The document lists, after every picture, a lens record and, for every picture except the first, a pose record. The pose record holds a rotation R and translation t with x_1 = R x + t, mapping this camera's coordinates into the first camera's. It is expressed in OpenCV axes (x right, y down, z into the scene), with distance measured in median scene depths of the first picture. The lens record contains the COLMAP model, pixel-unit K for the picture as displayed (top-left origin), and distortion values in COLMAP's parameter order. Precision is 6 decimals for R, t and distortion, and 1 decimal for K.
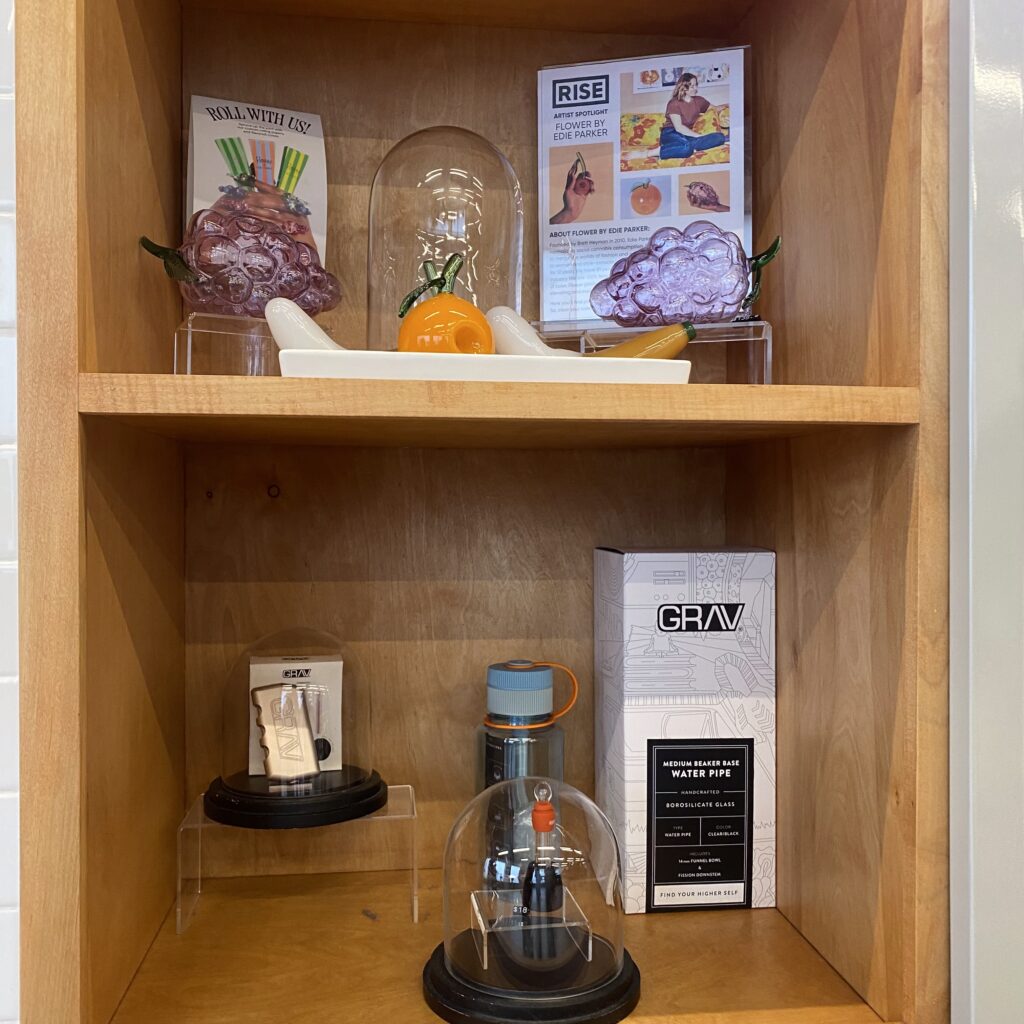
lens RADIAL K [[1019.9, 0, 510.3], [0, 1019.9, 496.4], [0, 0, 1]] dist [0.115983, -0.216719]
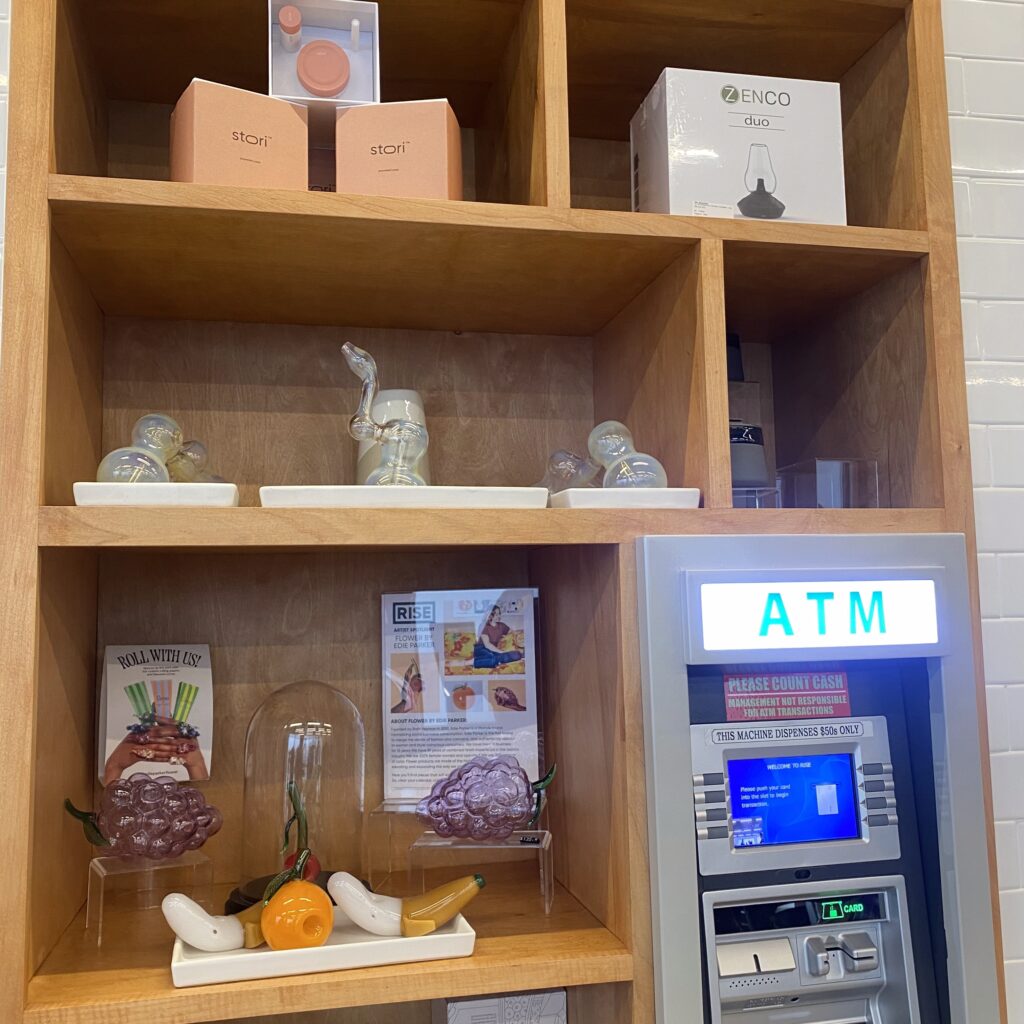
lens RADIAL K [[1019.9, 0, 510.3], [0, 1019.9, 496.4], [0, 0, 1]] dist [0.115983, -0.216719]
pose [[0.995341, -0.010874, 0.095799, 0.069171], [0.020512, 0.994756, -0.100199, -0.418699], [-0.094207, 0.101697, 0.990345, -0.327937]]
